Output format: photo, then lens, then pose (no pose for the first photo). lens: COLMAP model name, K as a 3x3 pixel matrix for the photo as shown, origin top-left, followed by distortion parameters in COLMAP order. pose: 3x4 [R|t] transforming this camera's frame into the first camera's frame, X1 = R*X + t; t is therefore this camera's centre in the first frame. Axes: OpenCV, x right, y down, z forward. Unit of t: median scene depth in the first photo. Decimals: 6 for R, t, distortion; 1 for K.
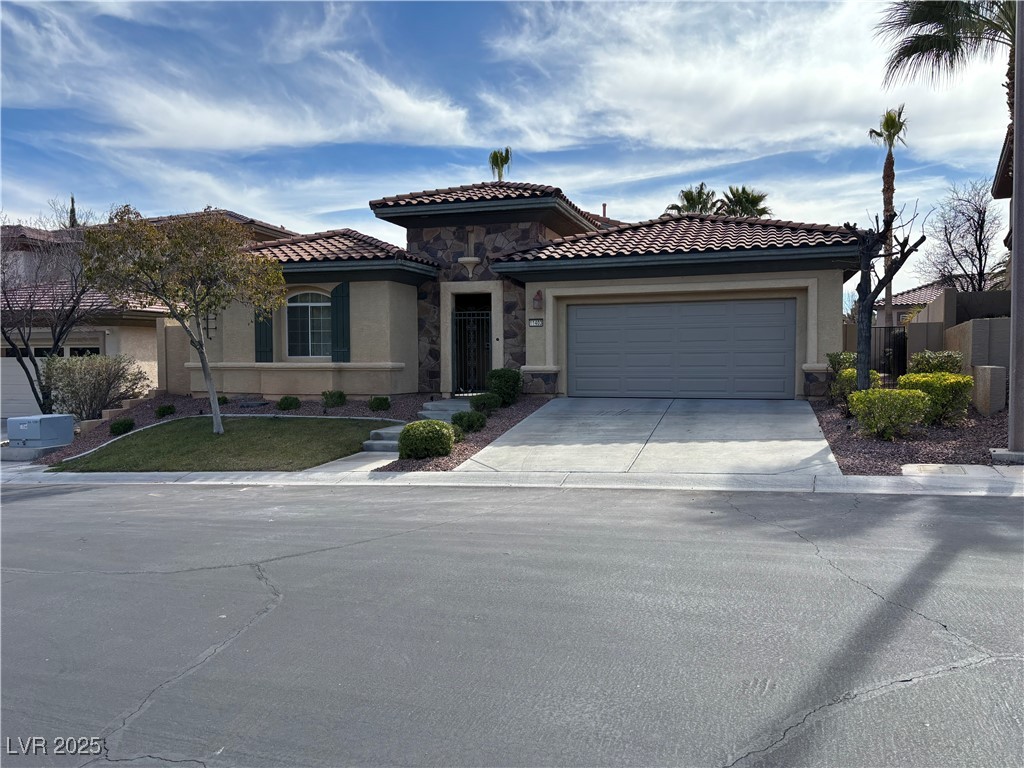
lens RADIAL K [[779.8, 0, 512.4], [0, 779.8, 389.8], [0, 0, 1]] dist [0.063693, 0.000658]
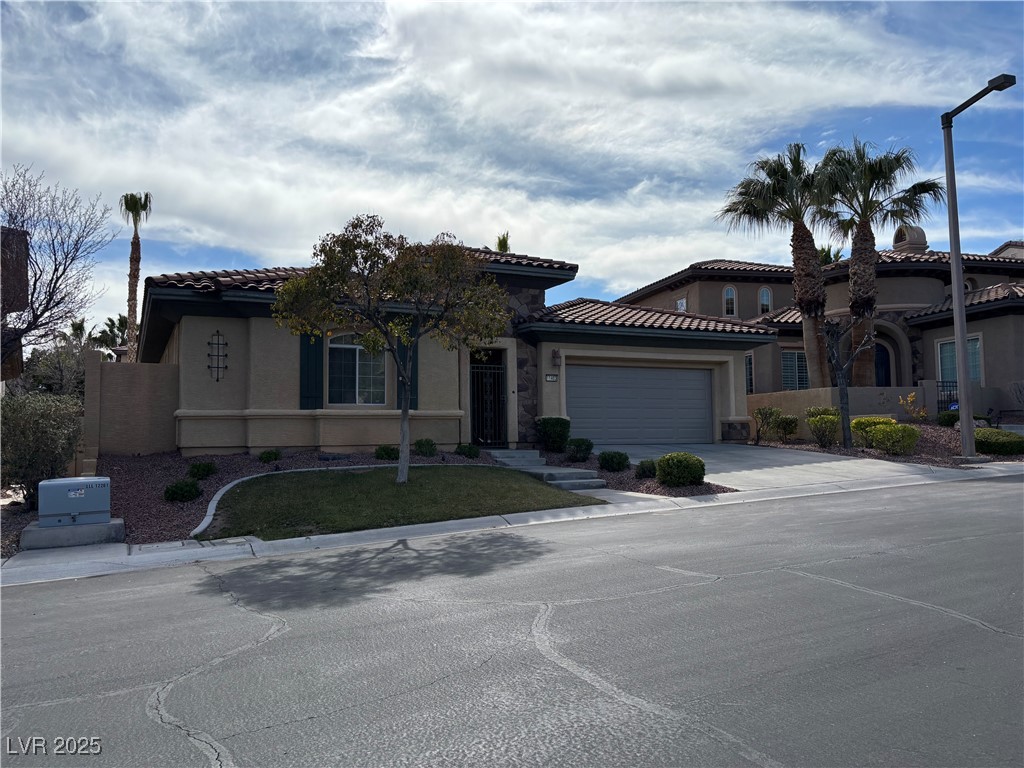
lens RADIAL K [[779.8, 0, 510.8], [0, 779.8, 378.8], [0, 0, 1]] dist [0.063693, 0.000658]
pose [[0.726830, 0.048201, 0.685124, -0.761604], [0.036973, 0.993342, -0.109110, 0.034171], [-0.685822, 0.104635, 0.720208, 0.230270]]
